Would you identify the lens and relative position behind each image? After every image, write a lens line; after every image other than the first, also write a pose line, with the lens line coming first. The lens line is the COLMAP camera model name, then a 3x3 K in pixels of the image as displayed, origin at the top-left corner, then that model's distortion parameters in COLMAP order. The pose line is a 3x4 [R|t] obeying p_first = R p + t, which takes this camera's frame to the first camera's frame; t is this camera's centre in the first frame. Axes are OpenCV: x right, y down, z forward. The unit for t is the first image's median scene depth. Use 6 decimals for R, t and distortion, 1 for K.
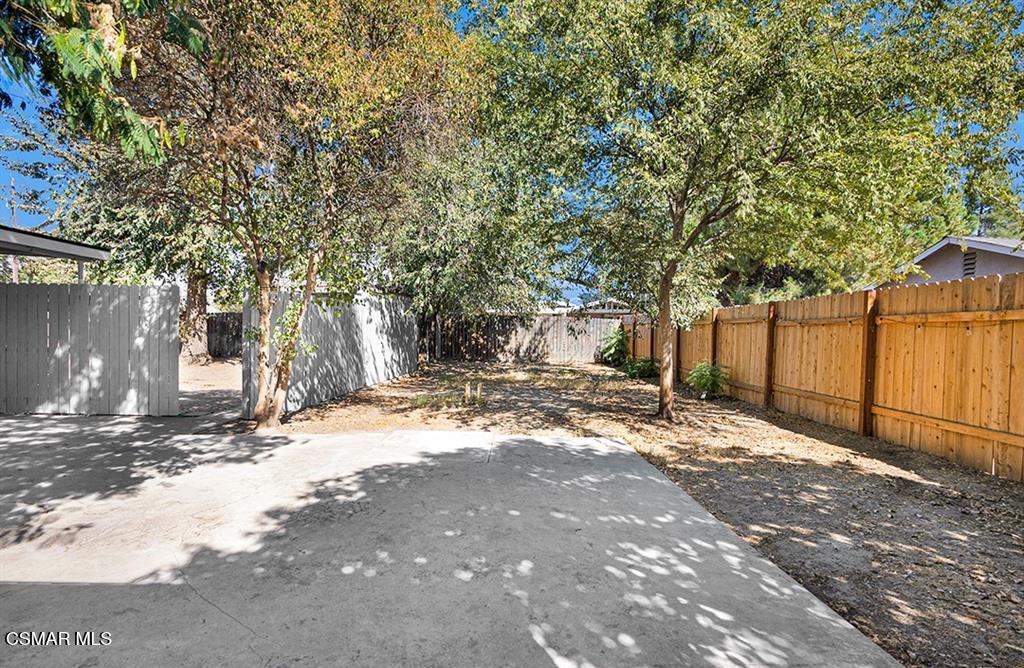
lens RADIAL K [[517.0, 0, 510.2], [0, 517.0, 341.1], [0, 0, 1]] dist [0.002926, -0.000184]
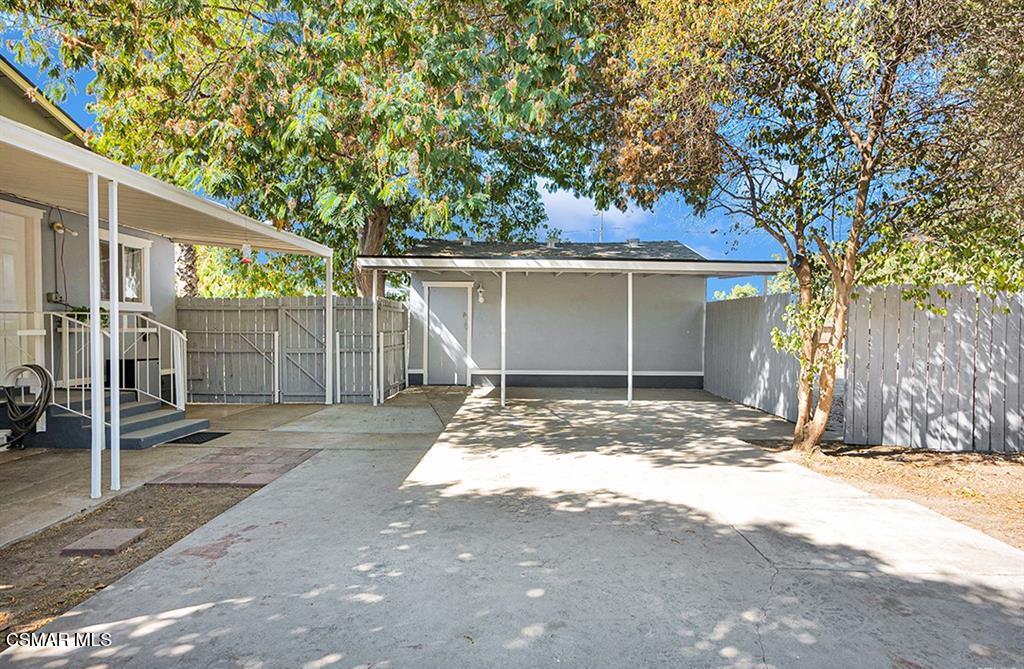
lens RADIAL K [[517.0, 0, 510.2], [0, 517.0, 341.6], [0, 0, 1]] dist [0.002926, -0.000184]
pose [[-0.013274, 0.002441, -0.999909, 0.696646], [-0.023947, 0.999709, 0.002758, -0.009069], [0.999625, 0.023981, -0.013212, 0.949234]]
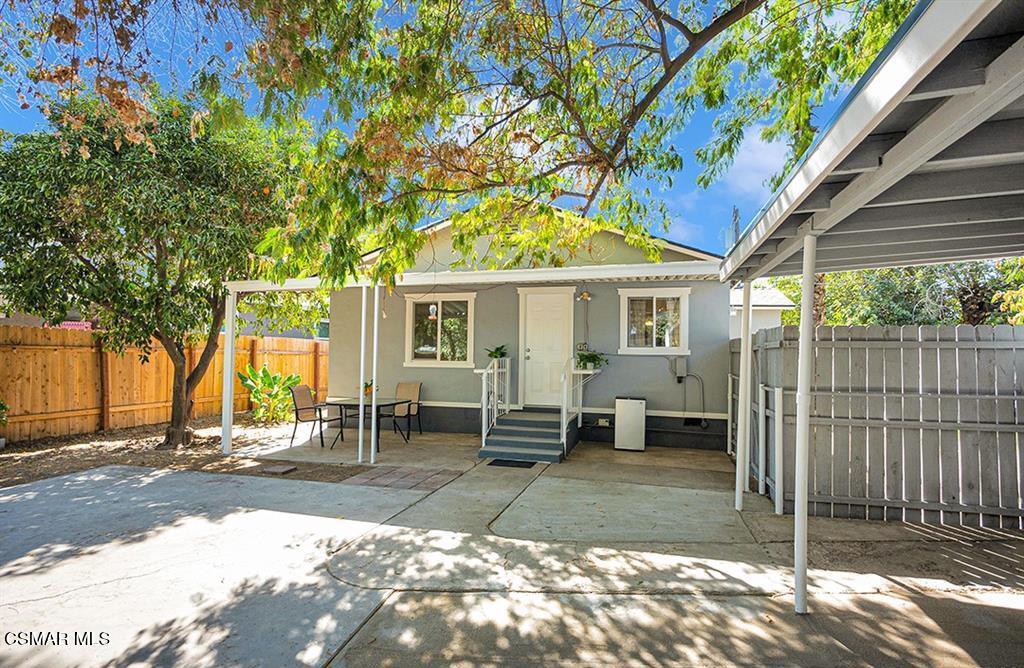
lens RADIAL K [[517.0, 0, 510.2], [0, 517.0, 341.1], [0, 0, 1]] dist [0.002926, -0.000184]
pose [[-0.961493, -0.019429, 0.274141, -1.520696], [-0.021661, 0.999752, -0.005118, -0.126145], [-0.273973, -0.010859, -0.961676, 1.831874]]
